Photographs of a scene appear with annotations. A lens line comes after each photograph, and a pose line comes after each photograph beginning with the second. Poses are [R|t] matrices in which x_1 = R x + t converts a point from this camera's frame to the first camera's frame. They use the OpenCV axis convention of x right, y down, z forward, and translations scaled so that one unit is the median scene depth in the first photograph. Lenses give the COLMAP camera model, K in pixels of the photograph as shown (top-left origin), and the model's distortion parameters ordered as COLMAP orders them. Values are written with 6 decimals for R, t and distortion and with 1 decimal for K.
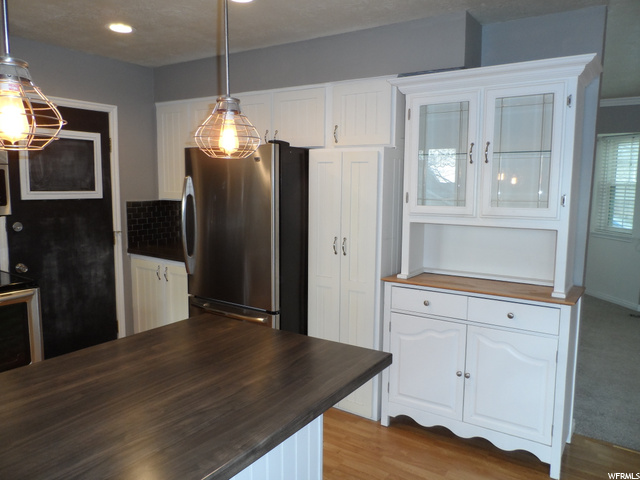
lens RADIAL K [[483.7, 0, 319.9], [0, 483.7, 241.9], [0, 0, 1]] dist [-0.023518, 0.015510]
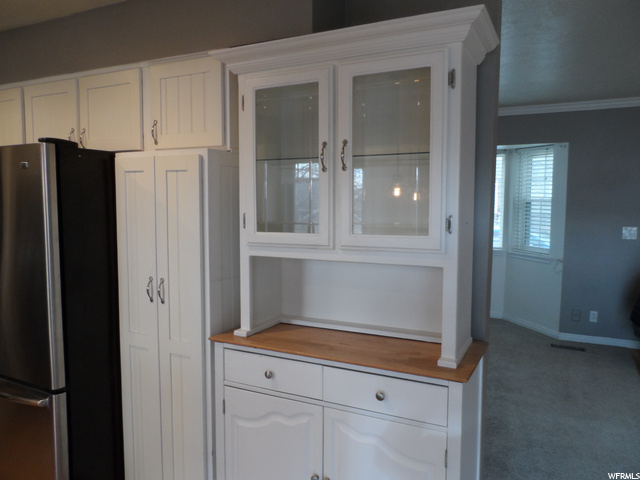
lens RADIAL K [[483.7, 0, 319.9], [0, 483.7, 241.9], [0, 0, 1]] dist [-0.023518, 0.015510]
pose [[0.991795, -0.015080, 0.126947, 0.190290], [0.019400, 0.999272, -0.032864, -0.034117], [-0.126359, 0.035057, 0.991365, 0.276804]]
